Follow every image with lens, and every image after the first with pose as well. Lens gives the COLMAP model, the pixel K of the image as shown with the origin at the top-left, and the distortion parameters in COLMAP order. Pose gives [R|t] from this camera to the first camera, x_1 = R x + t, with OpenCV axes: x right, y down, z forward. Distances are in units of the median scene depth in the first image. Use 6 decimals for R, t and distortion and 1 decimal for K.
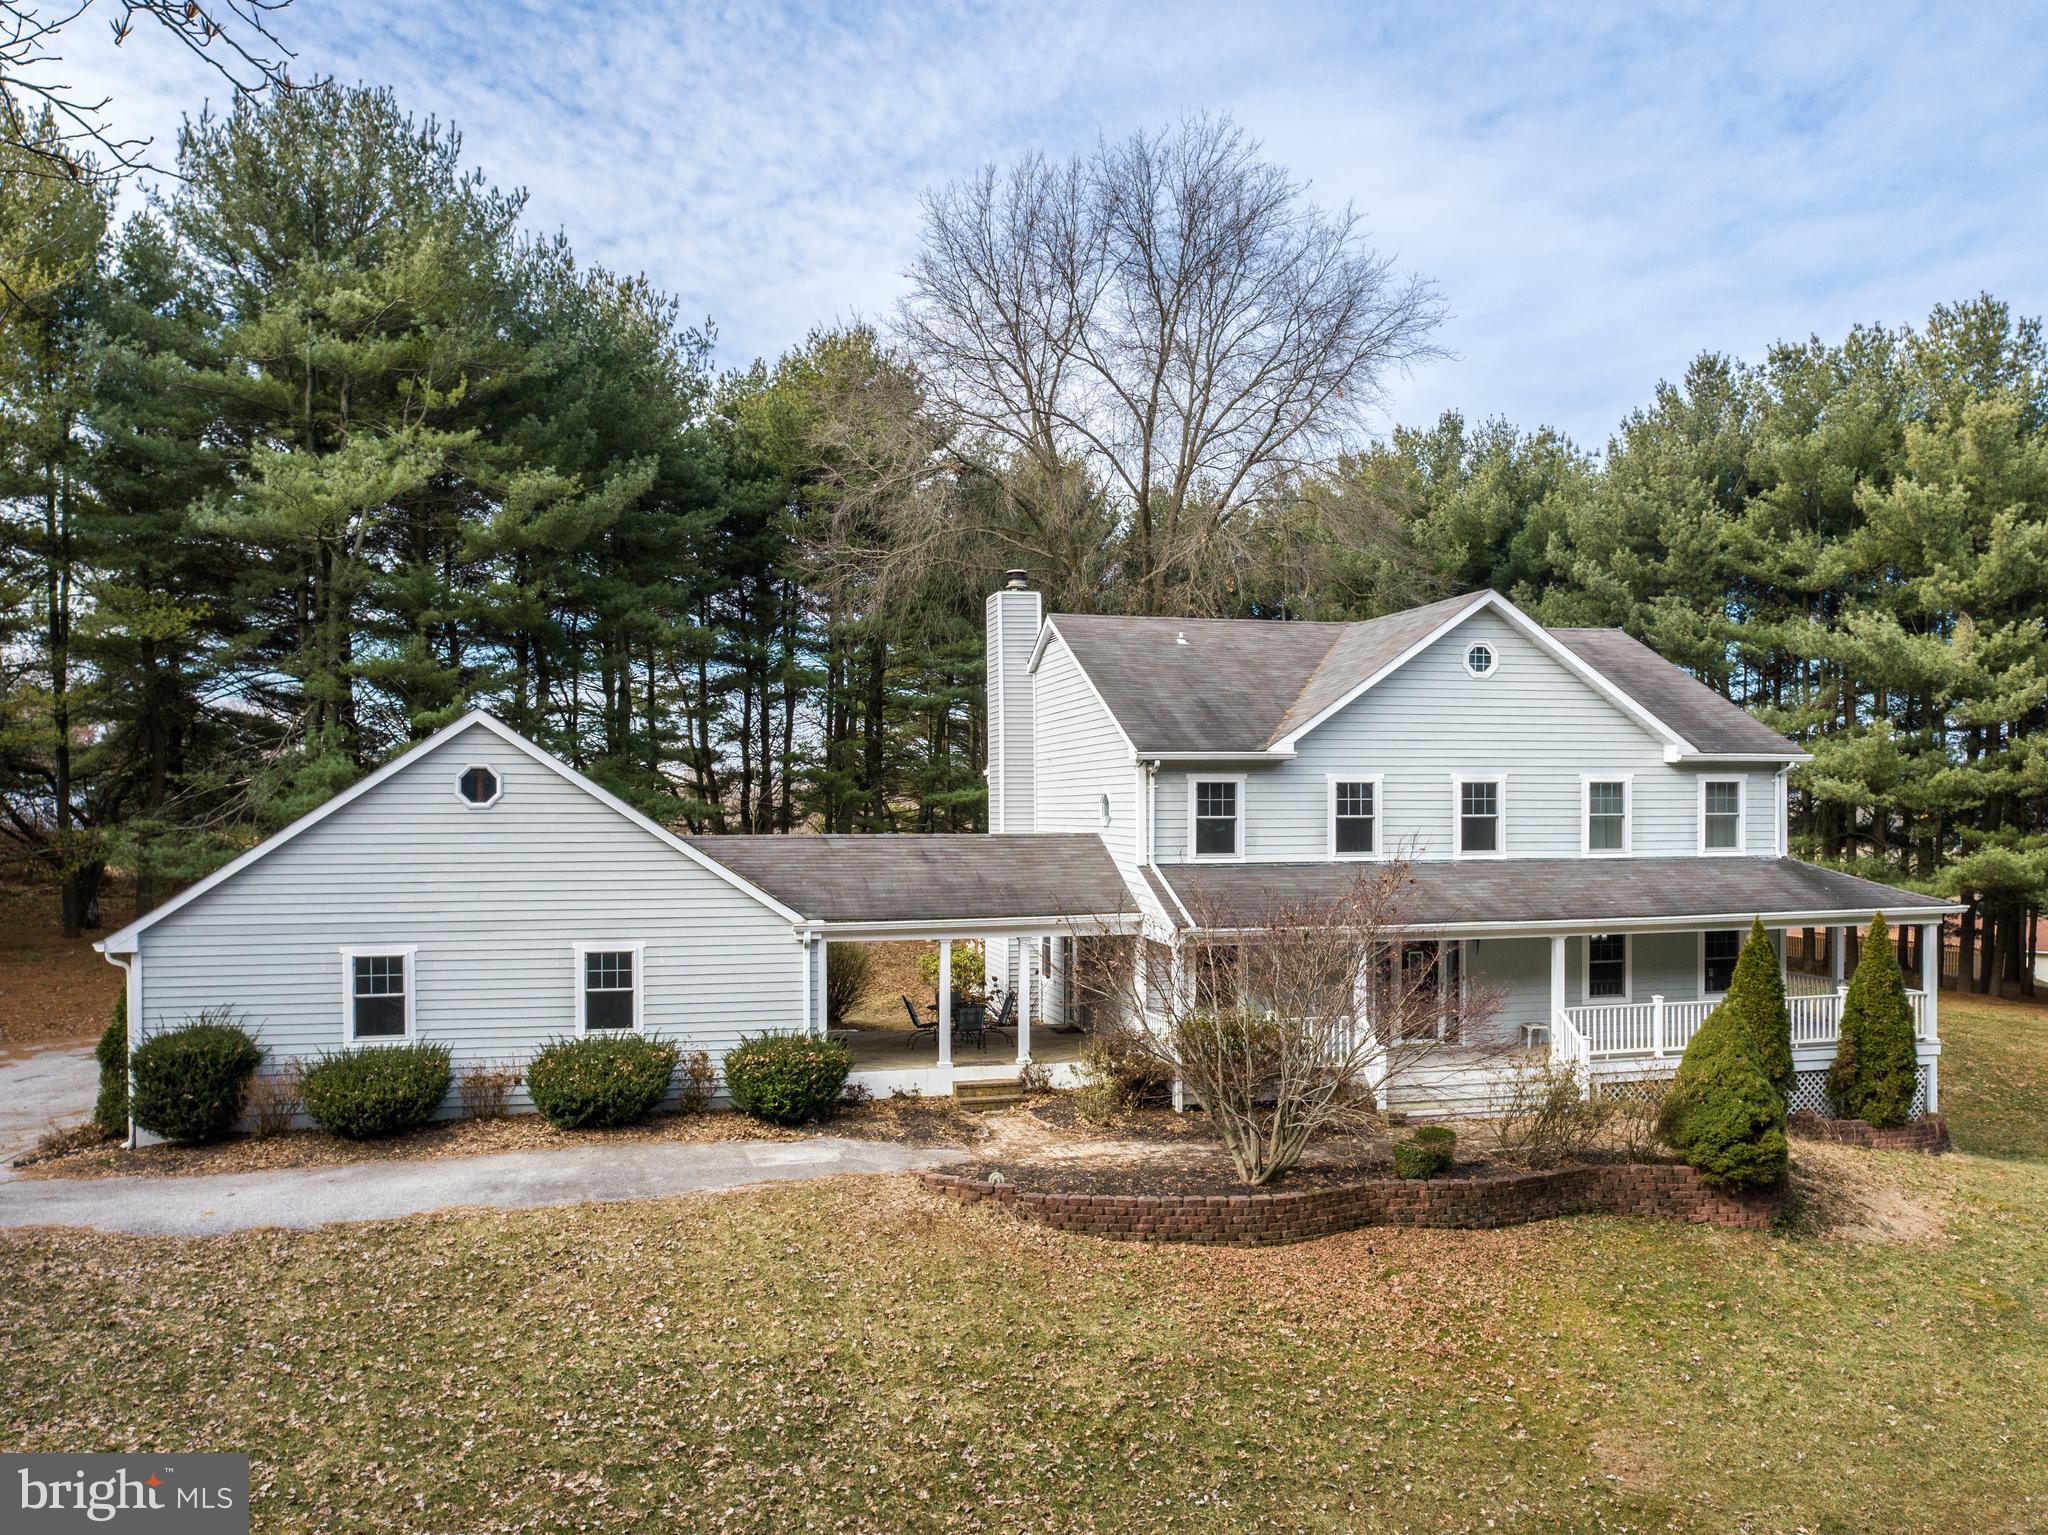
lens RADIAL K [[1602.0, 0, 1022.1], [0, 1602.0, 831.3], [0, 0, 1]] dist [-0.011054, -0.004010]
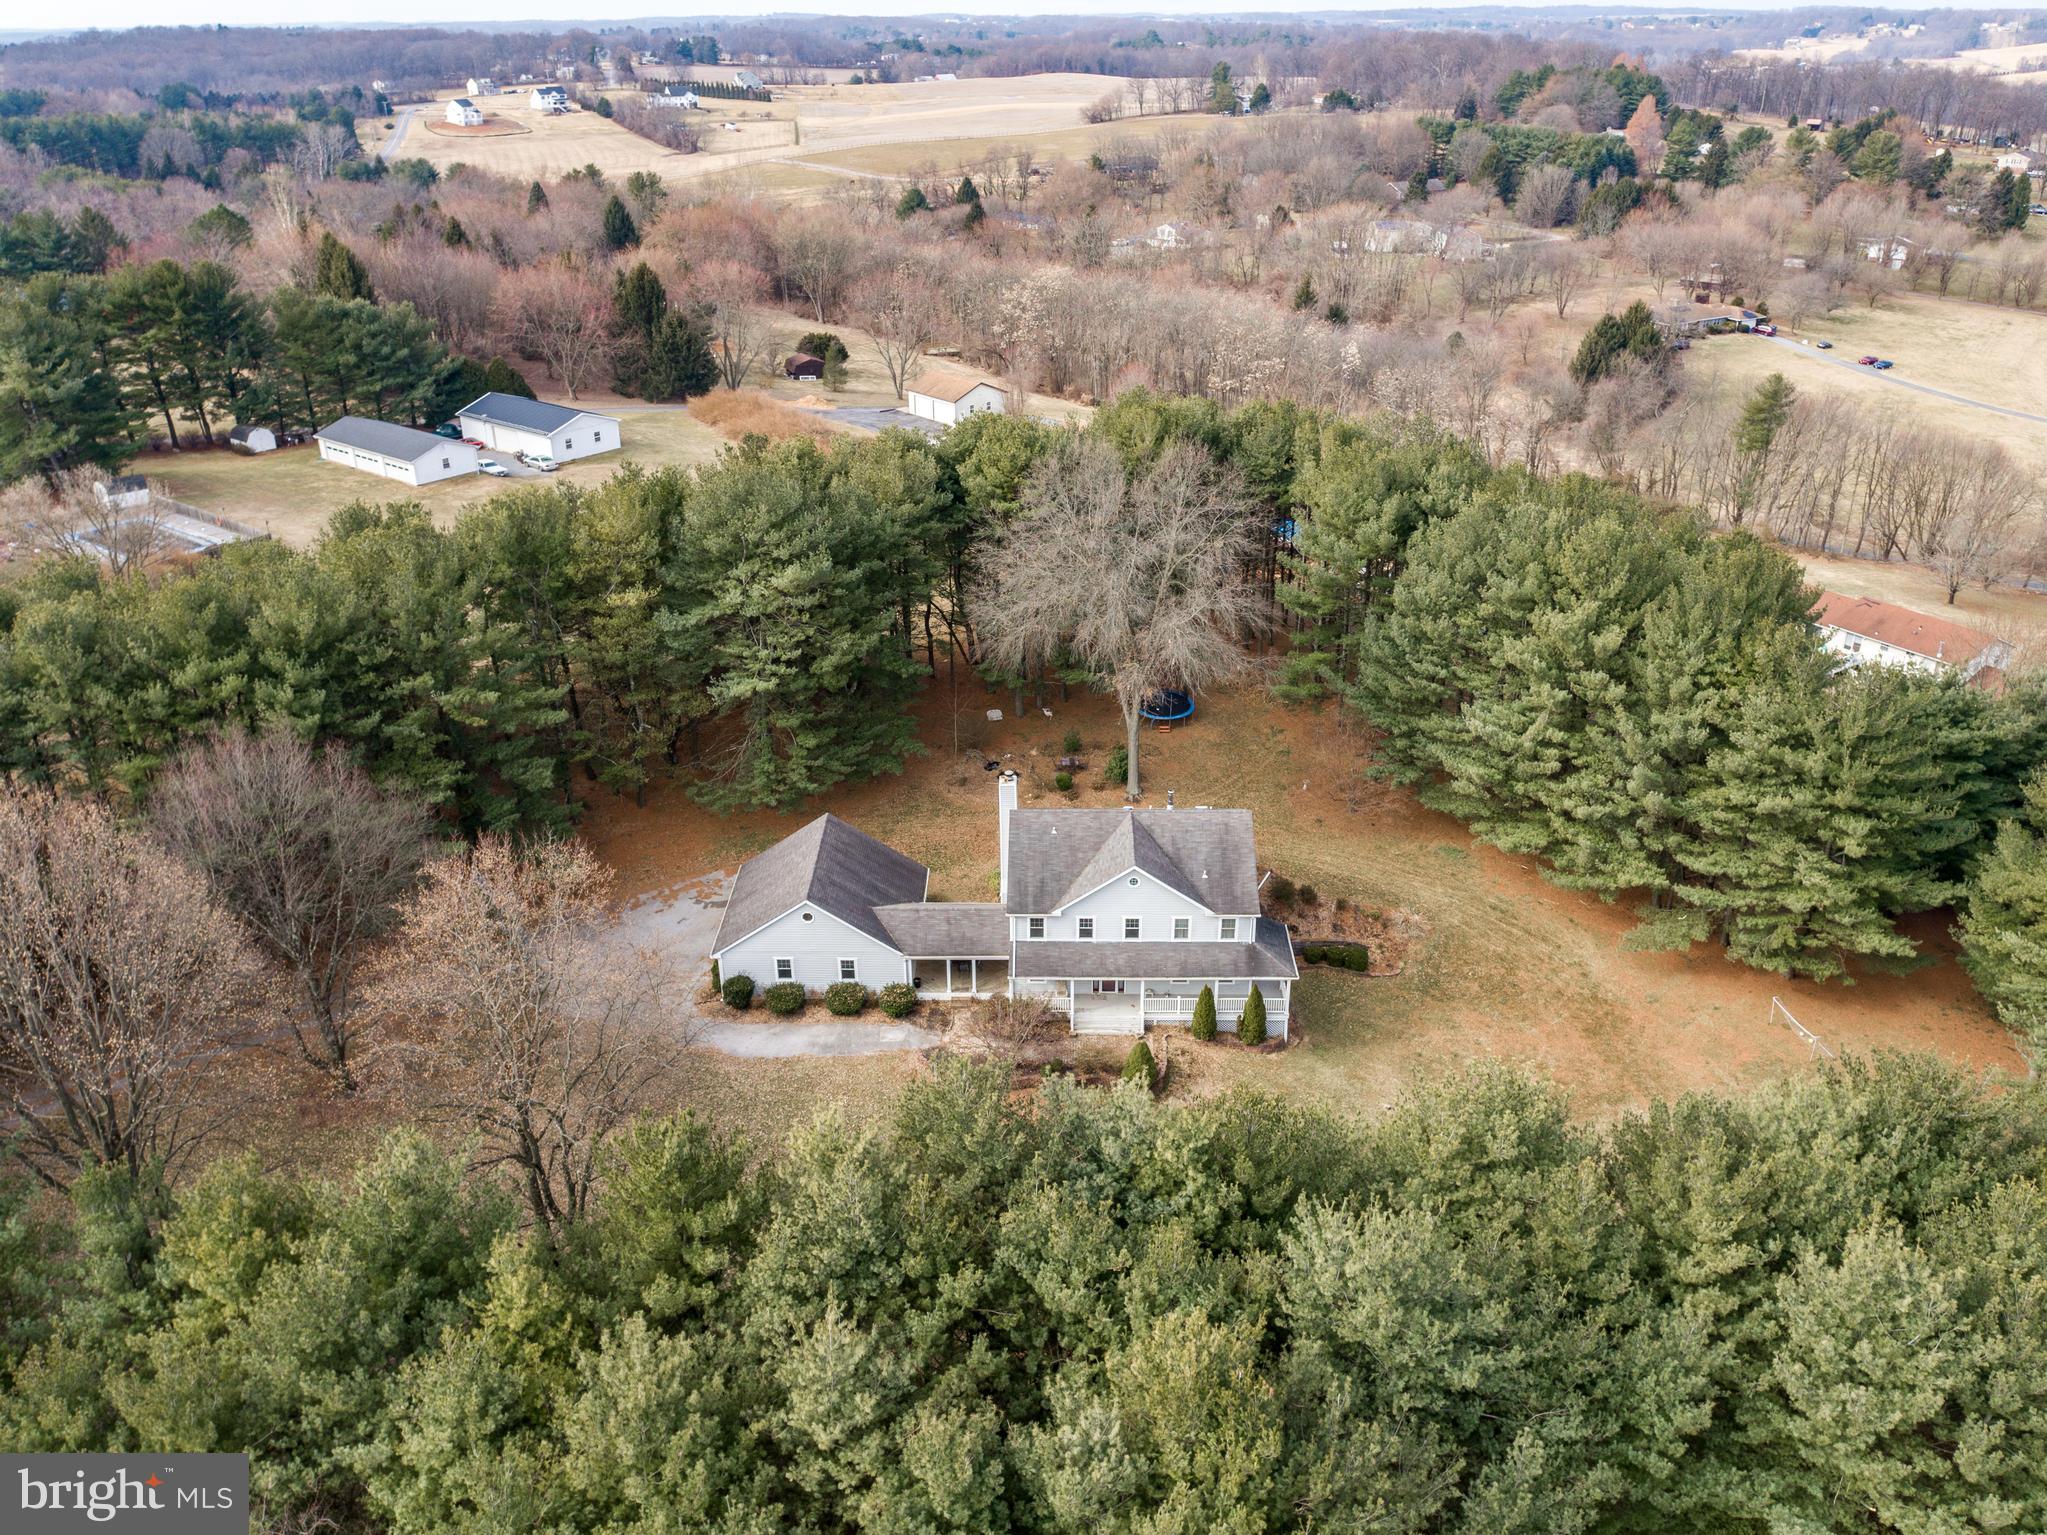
lens RADIAL K [[1568.3, 0, 1015.9], [0, 1568.3, 763.4], [0, 0, 1]] dist [-0.019320, 0.012373]
pose [[0.965721, 0.108163, -0.235972, 0.829730], [0.002201, 0.905606, 0.424114, -1.717331], [0.259571, -0.410096, 0.874325, -1.647861]]
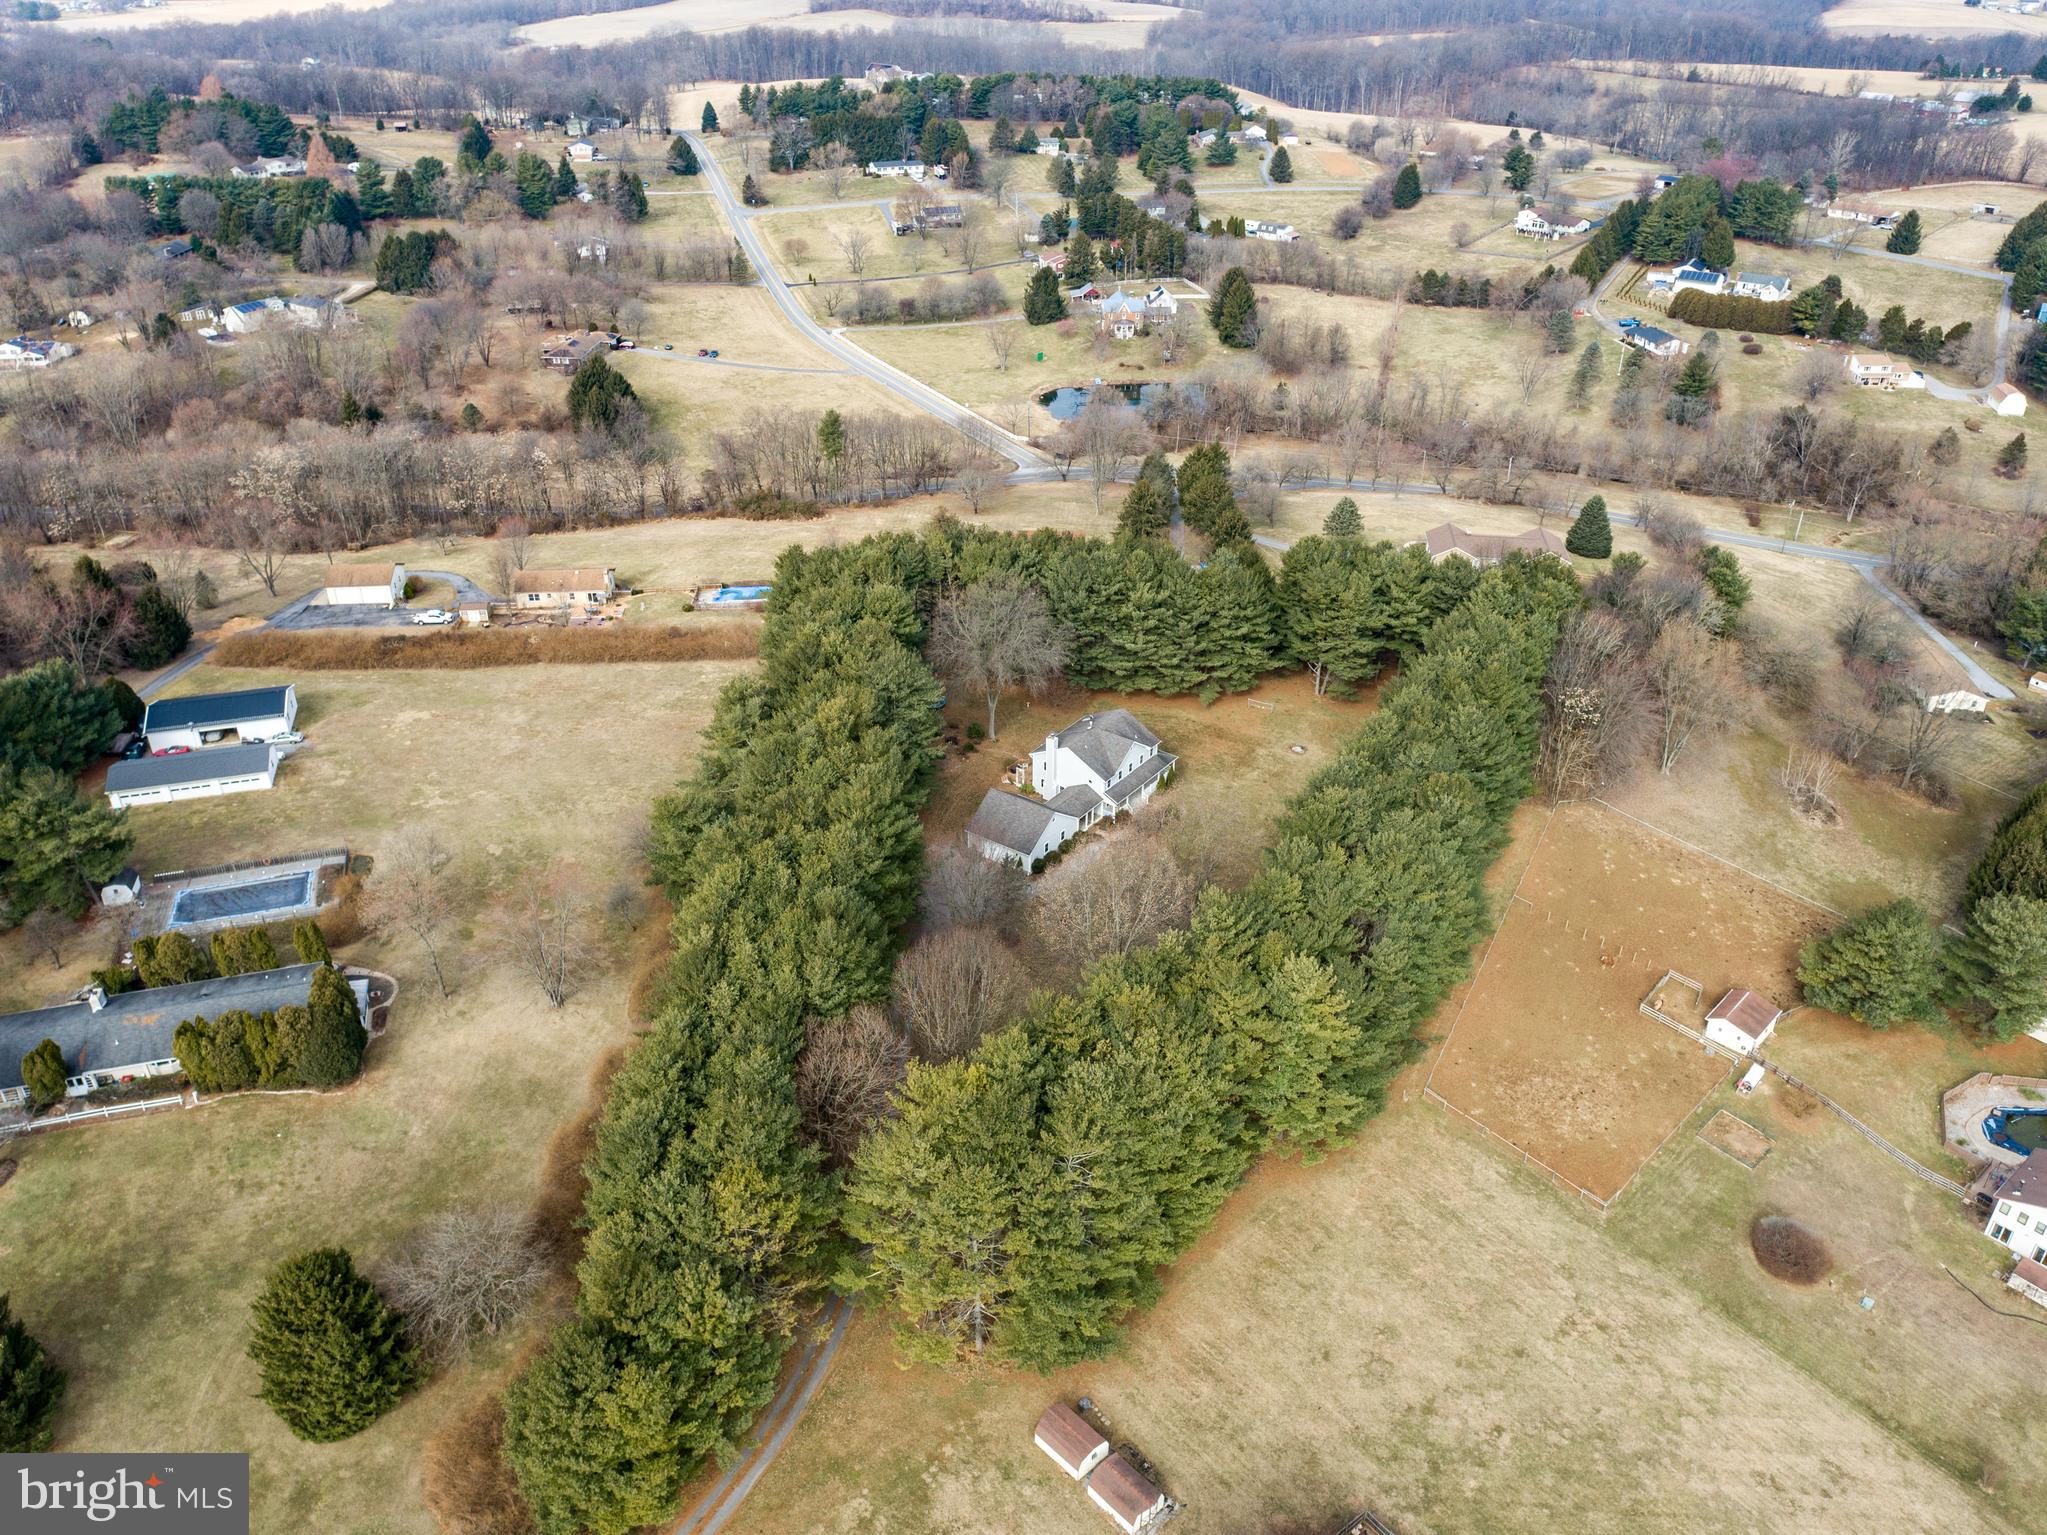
lens RADIAL K [[1553.7, 0, 1015.9], [0, 1553.7, 772.2], [0, 0, 1]] dist [-0.018372, 0.011346]
pose [[0.769411, -0.320362, 0.552608, -4.560775], [0.007073, 0.869353, 0.494140, -3.950734], [-0.638715, -0.376288, 0.671156, -3.863543]]
